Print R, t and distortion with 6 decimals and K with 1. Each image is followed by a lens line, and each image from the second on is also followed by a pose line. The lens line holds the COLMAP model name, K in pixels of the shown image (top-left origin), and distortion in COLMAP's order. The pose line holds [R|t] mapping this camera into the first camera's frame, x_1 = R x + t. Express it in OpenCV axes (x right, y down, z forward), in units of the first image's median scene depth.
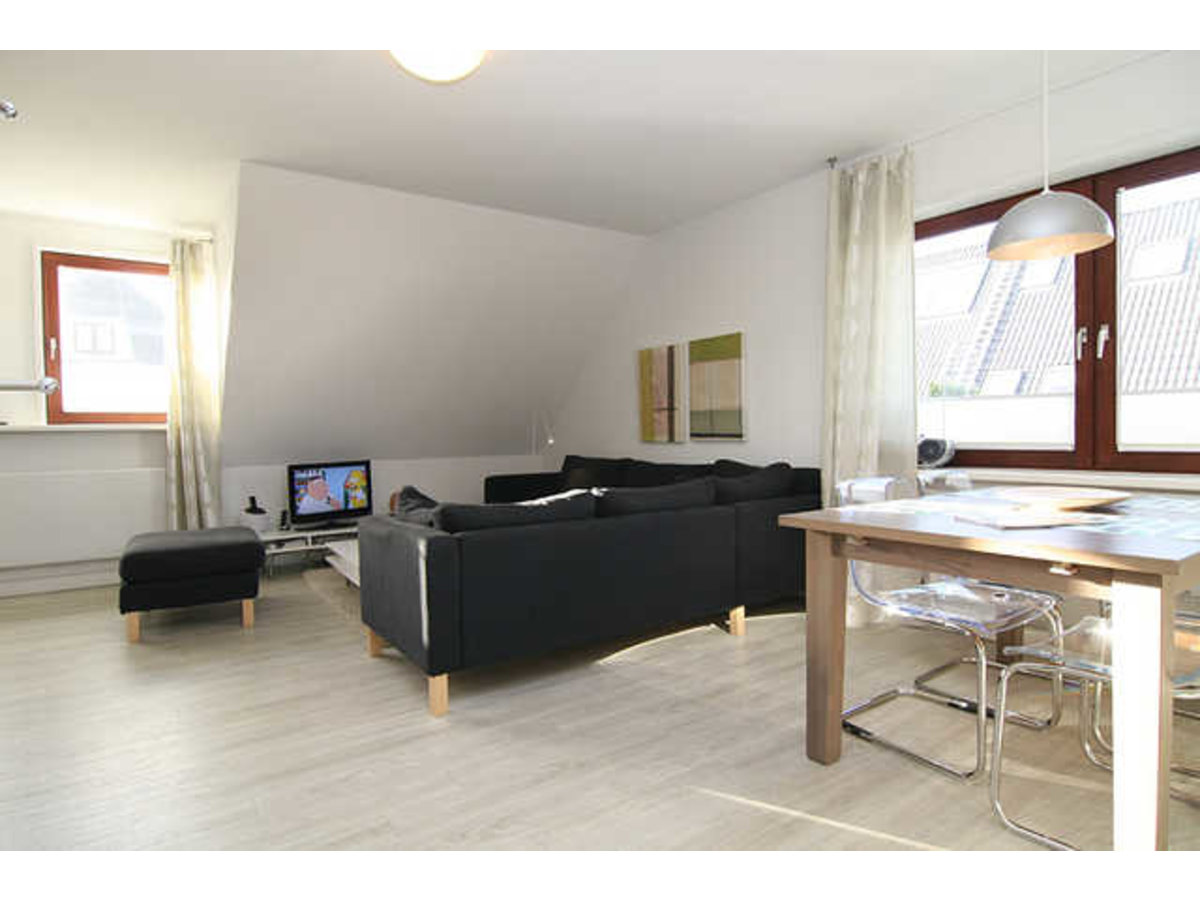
lens RADIAL K [[659.8, 0, 600.0], [0, 659.8, 450.0], [0, 0, 1]] dist [0.000694, 0.000457]
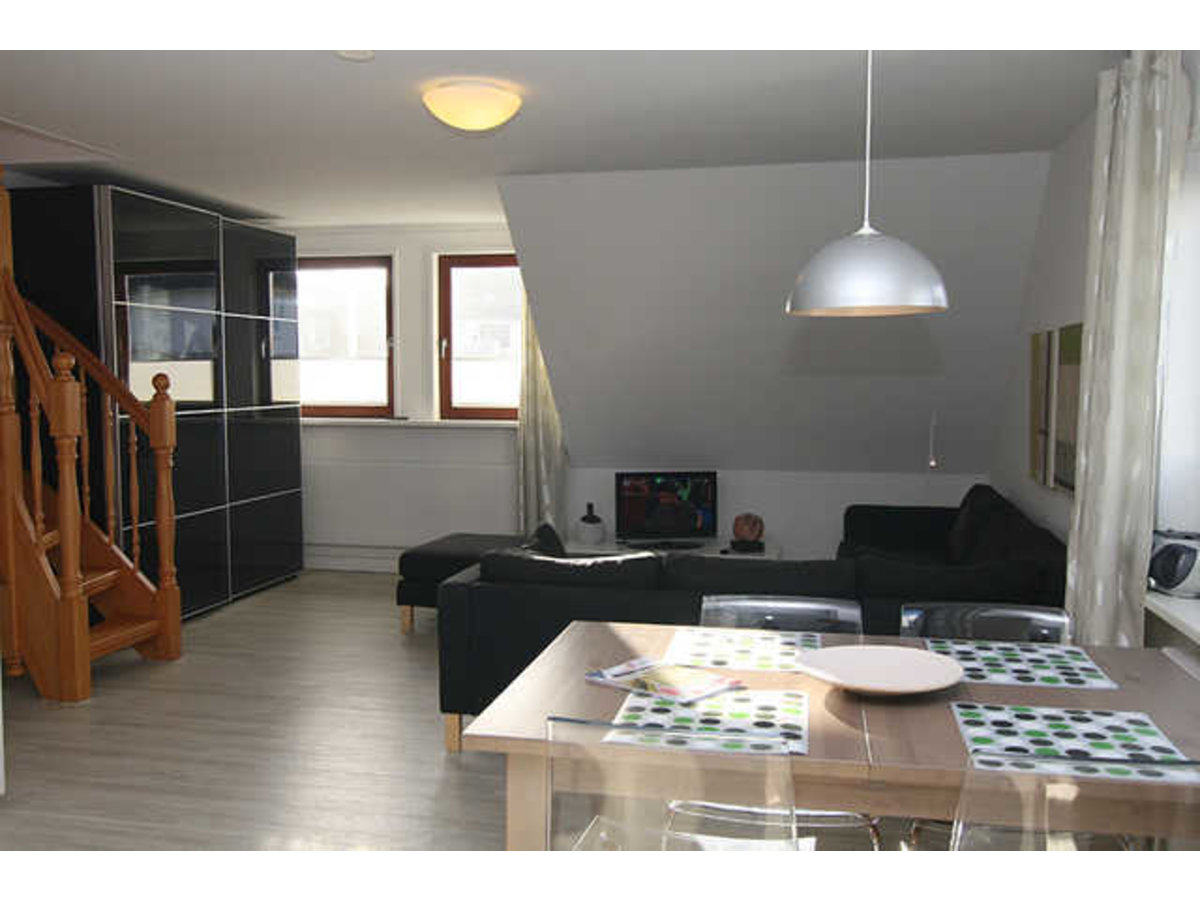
lens RADIAL K [[1051.1, 0, 600.0], [0, 1051.1, 450.0], [0, 0, 1]] dist [0.002651, 0.000618]
pose [[0.692625, 0.065134, -0.718351, 0.544314], [-0.034274, 0.997761, 0.057423, -0.090452], [0.720483, -0.015152, 0.693307, 0.004543]]
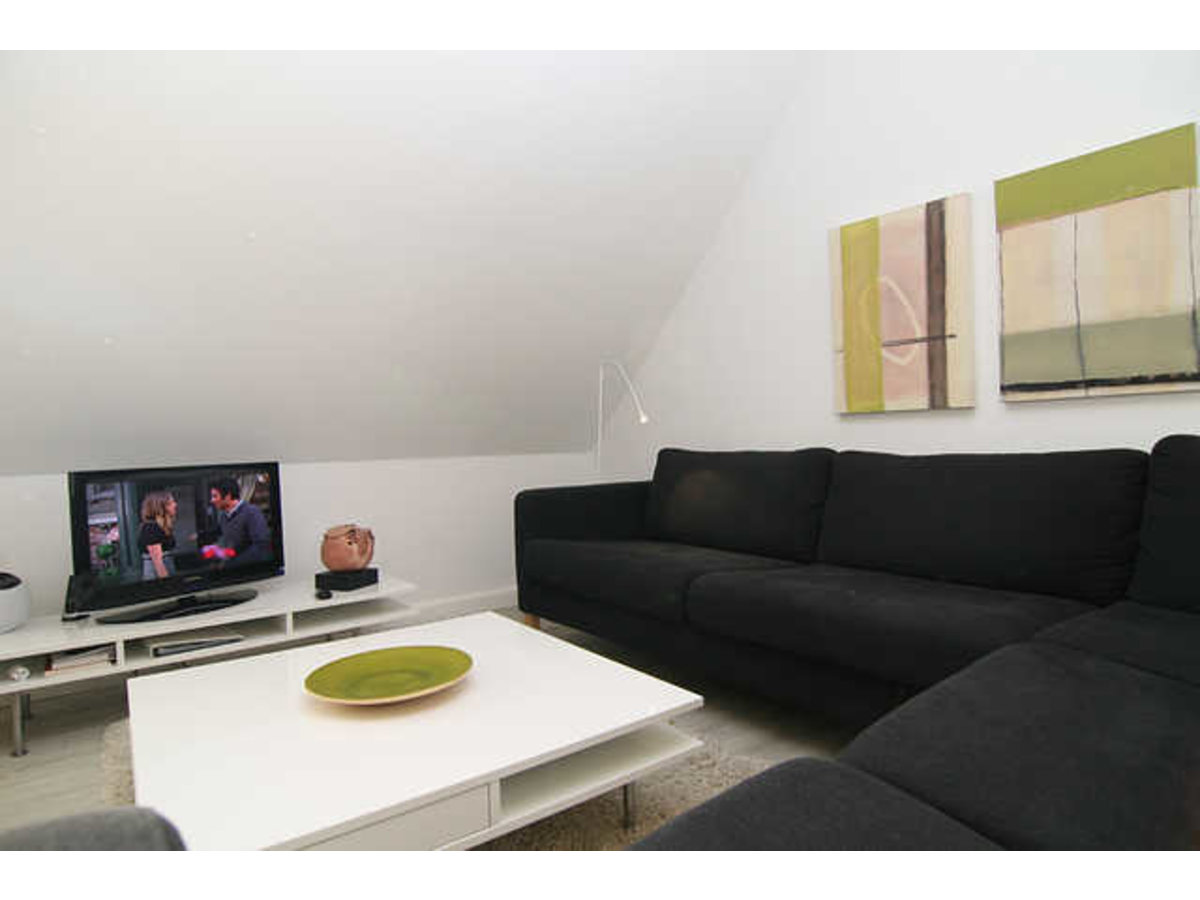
lens RADIAL K [[659.8, 0, 600.0], [0, 659.8, 450.0], [0, 0, 1]] dist [0.000694, 0.000457]
pose [[0.997573, -0.015303, 0.067920, -0.166927], [0.016672, 0.999668, -0.019632, 0.022603], [-0.067597, 0.020717, 0.997498, 0.577792]]
